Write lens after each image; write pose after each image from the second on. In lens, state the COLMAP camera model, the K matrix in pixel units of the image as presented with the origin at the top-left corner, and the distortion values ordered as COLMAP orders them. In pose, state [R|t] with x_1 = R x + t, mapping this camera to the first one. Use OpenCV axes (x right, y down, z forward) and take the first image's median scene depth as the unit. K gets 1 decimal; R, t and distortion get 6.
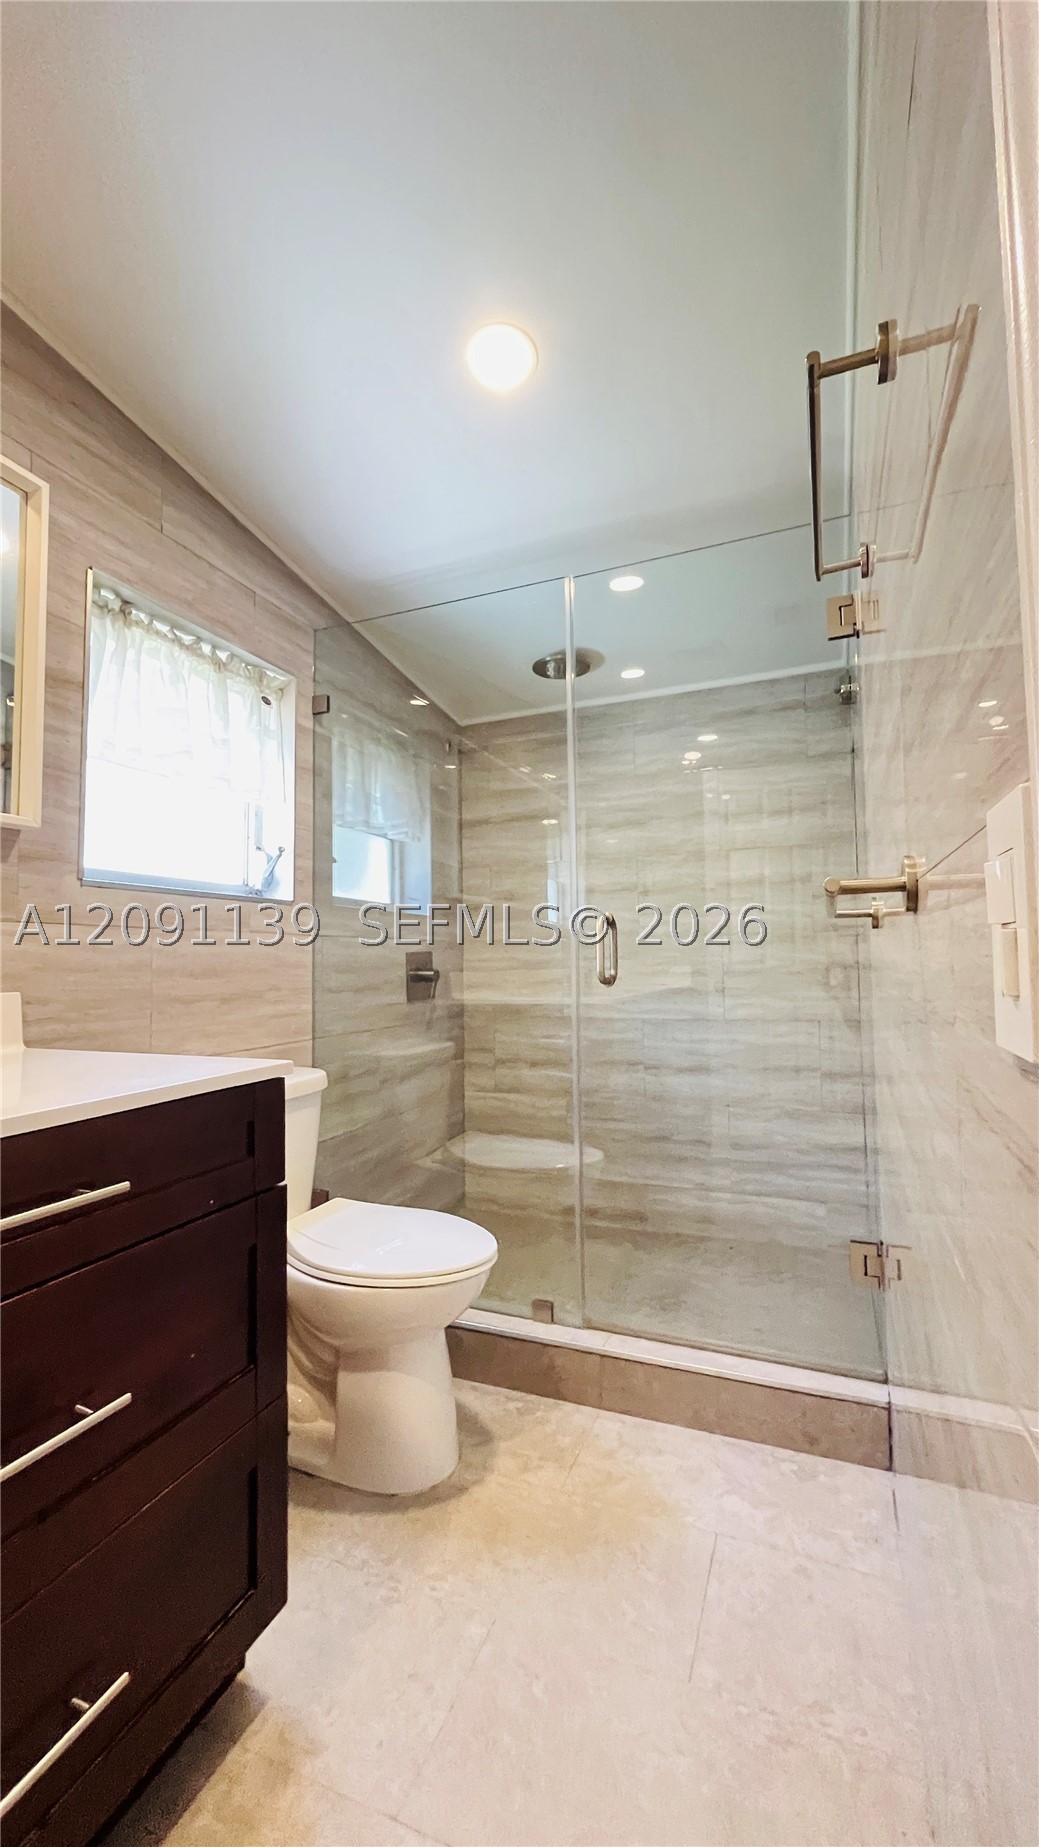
lens RADIAL K [[743.0, 0, 509.7], [0, 743.0, 927.8], [0, 0, 1]] dist [-0.003092, 0.000553]
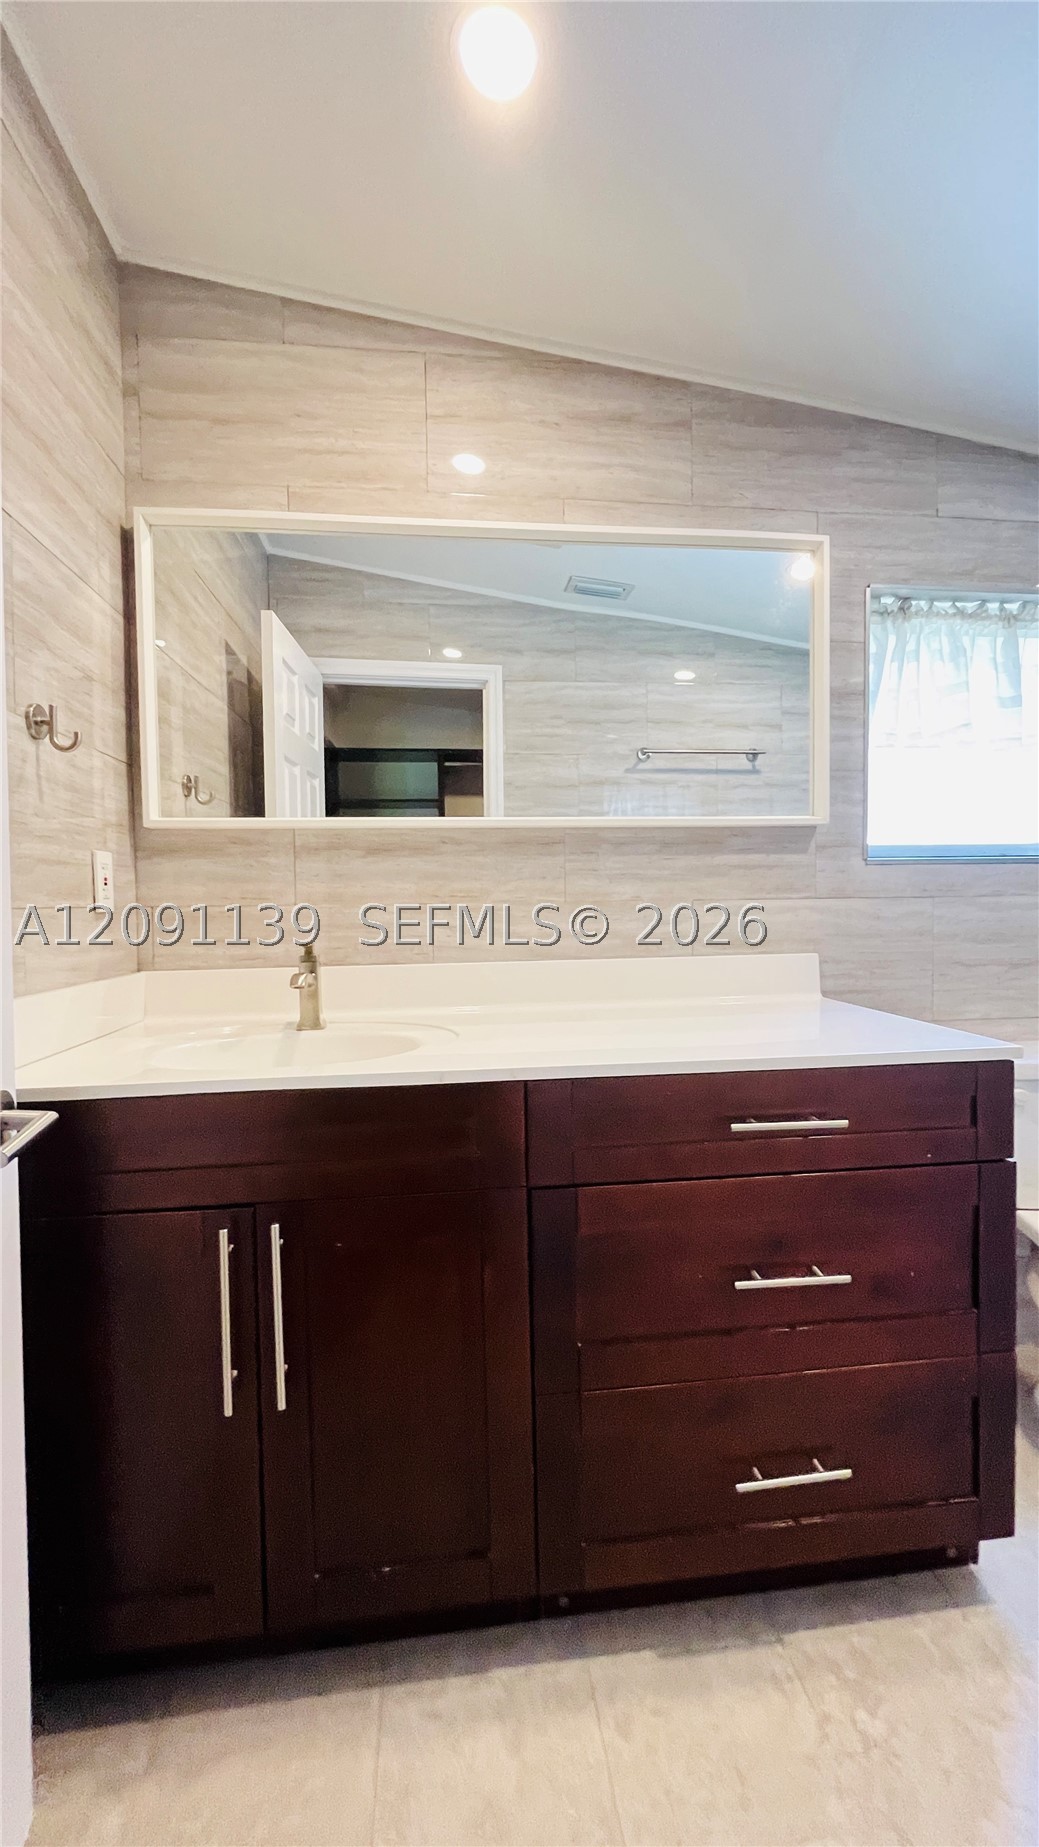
lens RADIAL K [[743.0, 0, 524.8], [0, 743.0, 928.6], [0, 0, 1]] dist [-0.003092, 0.000553]
pose [[0.500263, 0.035545, -0.865144, 0.171309], [0.048772, 0.996414, 0.069140, -0.060884], [0.864499, -0.076783, 0.496735, -0.064553]]
